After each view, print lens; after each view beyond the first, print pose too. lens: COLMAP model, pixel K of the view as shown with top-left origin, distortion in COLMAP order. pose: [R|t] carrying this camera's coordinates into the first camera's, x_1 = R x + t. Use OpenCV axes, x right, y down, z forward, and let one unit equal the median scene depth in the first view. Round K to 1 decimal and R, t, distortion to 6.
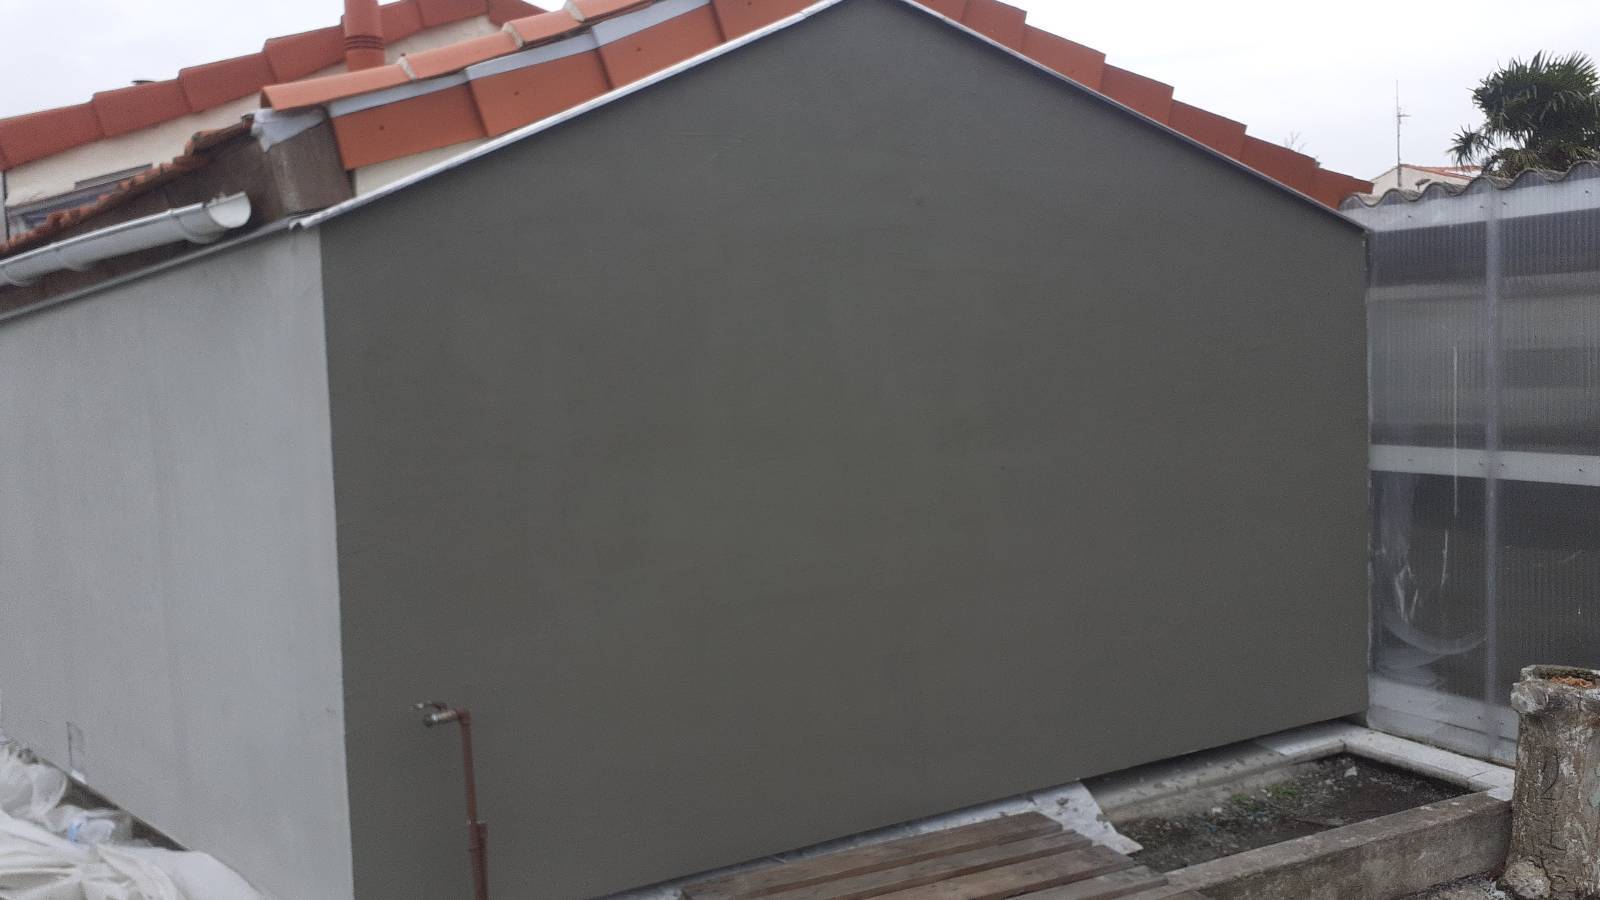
lens RADIAL K [[1316.2, 0, 800.0], [0, 1316.2, 450.0], [0, 0, 1]] dist [0.000730, -0.003867]
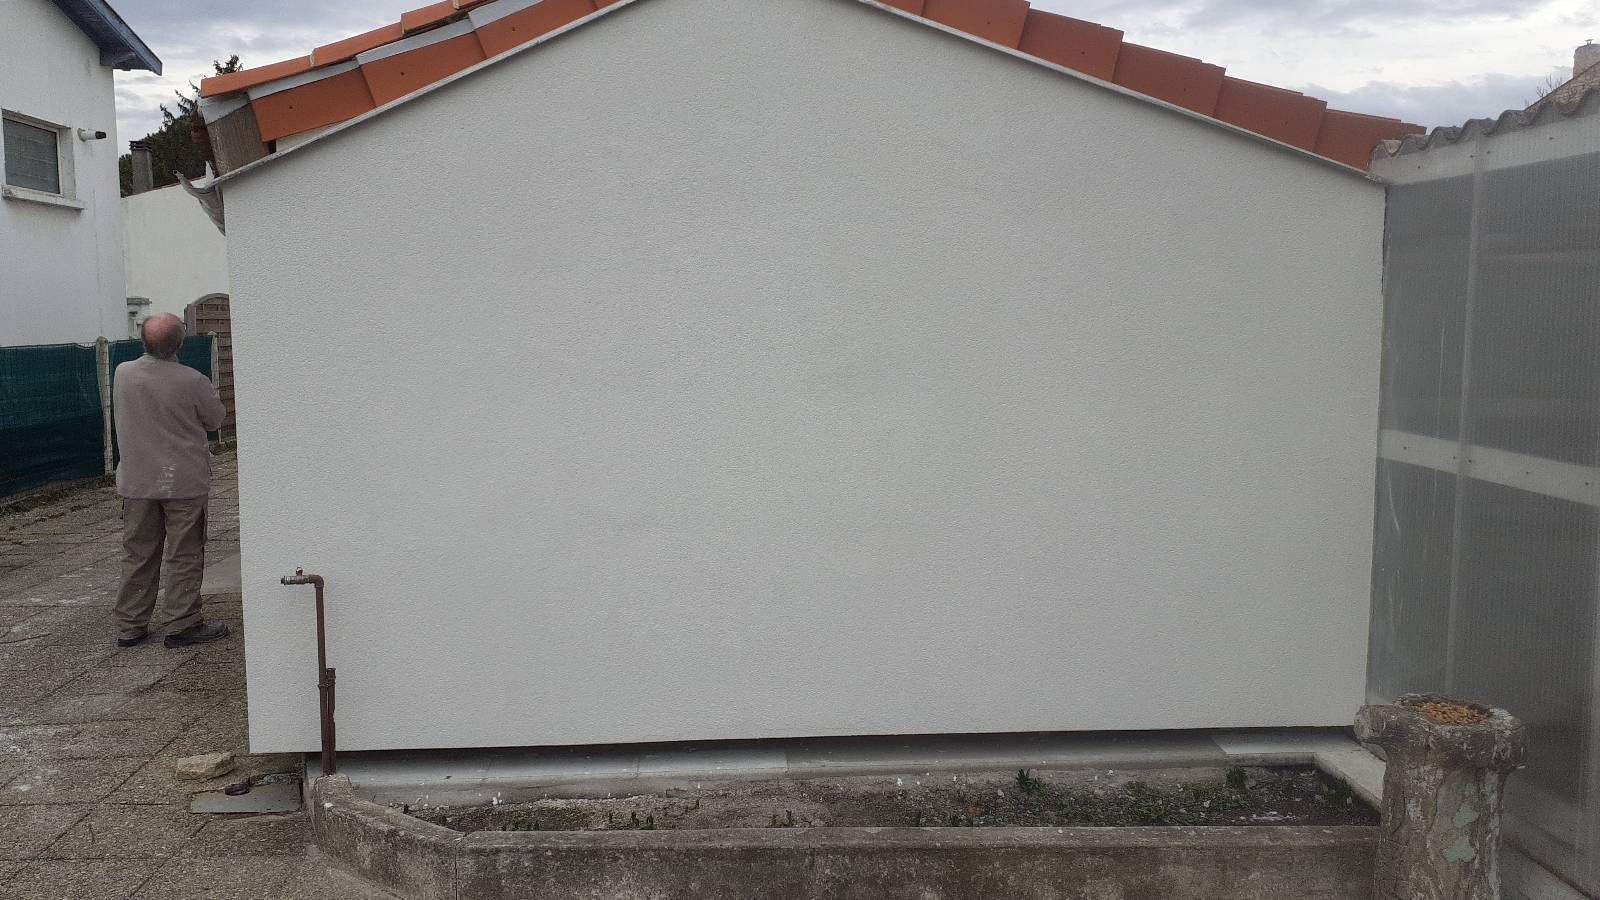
lens RADIAL K [[1316.2, 0, 800.0], [0, 1316.2, 450.0], [0, 0, 1]] dist [0.000730, -0.003867]
pose [[0.906406, 0.083465, -0.414079, 0.549588], [-0.064410, 0.996130, 0.059796, -0.021323], [0.417468, -0.027528, 0.908275, 0.046143]]
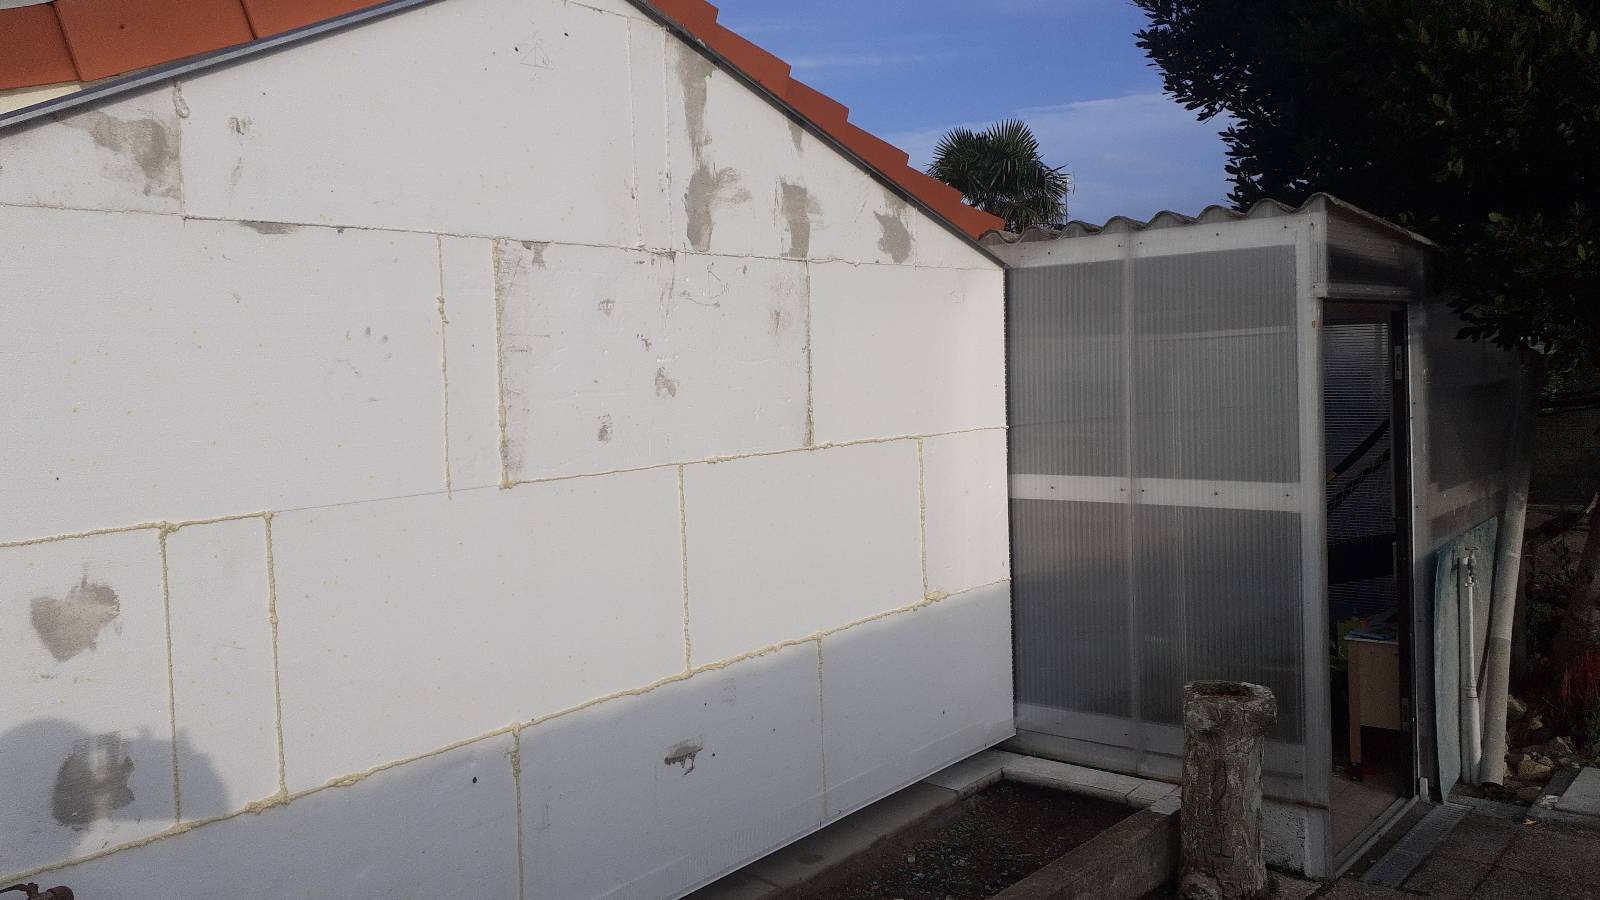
lens RADIAL K [[1288.2, 0, 800.0], [0, 1288.2, 450.0], [0, 0, 1]] dist [0.009023, -0.005602]
pose [[0.924059, -0.017269, 0.381860, -0.124302], [0.027642, 0.999382, -0.021696, -0.007661], [-0.381249, 0.030604, 0.923966, 0.170699]]
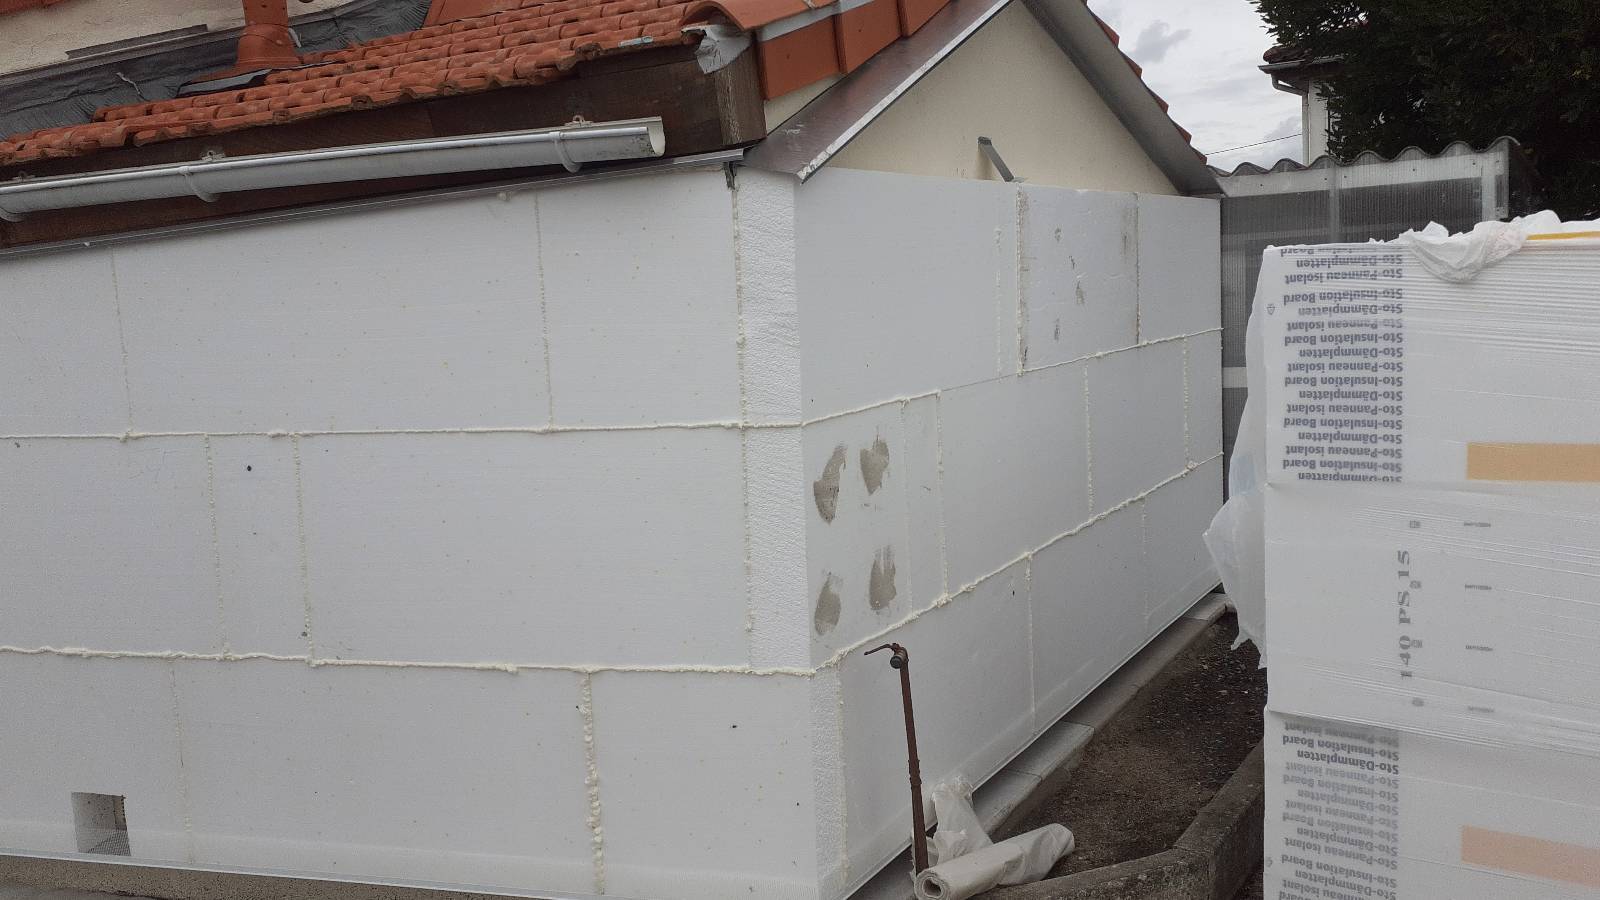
lens RADIAL K [[1288.2, 0, 800.0], [0, 1288.2, 450.0], [0, 0, 1]] dist [0.009023, -0.005602]
pose [[0.871399, -0.071472, 0.485341, -0.644920], [0.060558, 0.997435, 0.038155, 0.003379], [-0.486823, -0.003857, 0.873492, 0.149602]]
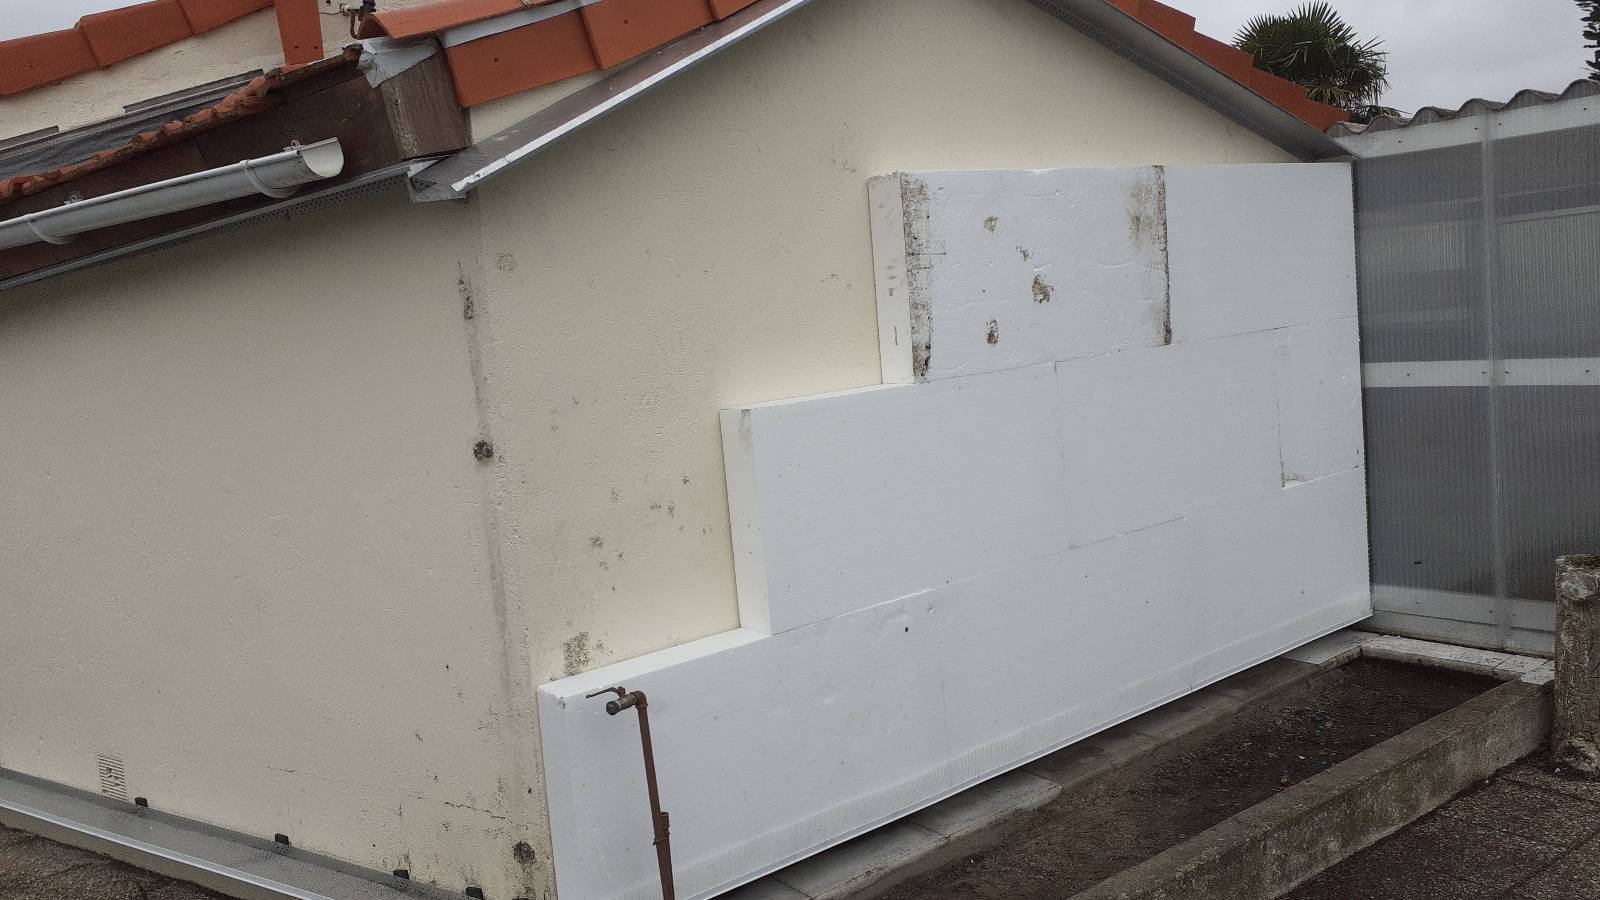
lens RADIAL K [[1288.2, 0, 800.0], [0, 1288.2, 450.0], [0, 0, 1]] dist [0.009023, -0.005602]
pose [[0.983099, -0.070264, 0.169053, -0.232177], [0.066738, 0.997420, 0.026454, 0.009349], [-0.170476, -0.014724, 0.985252, 0.077255]]
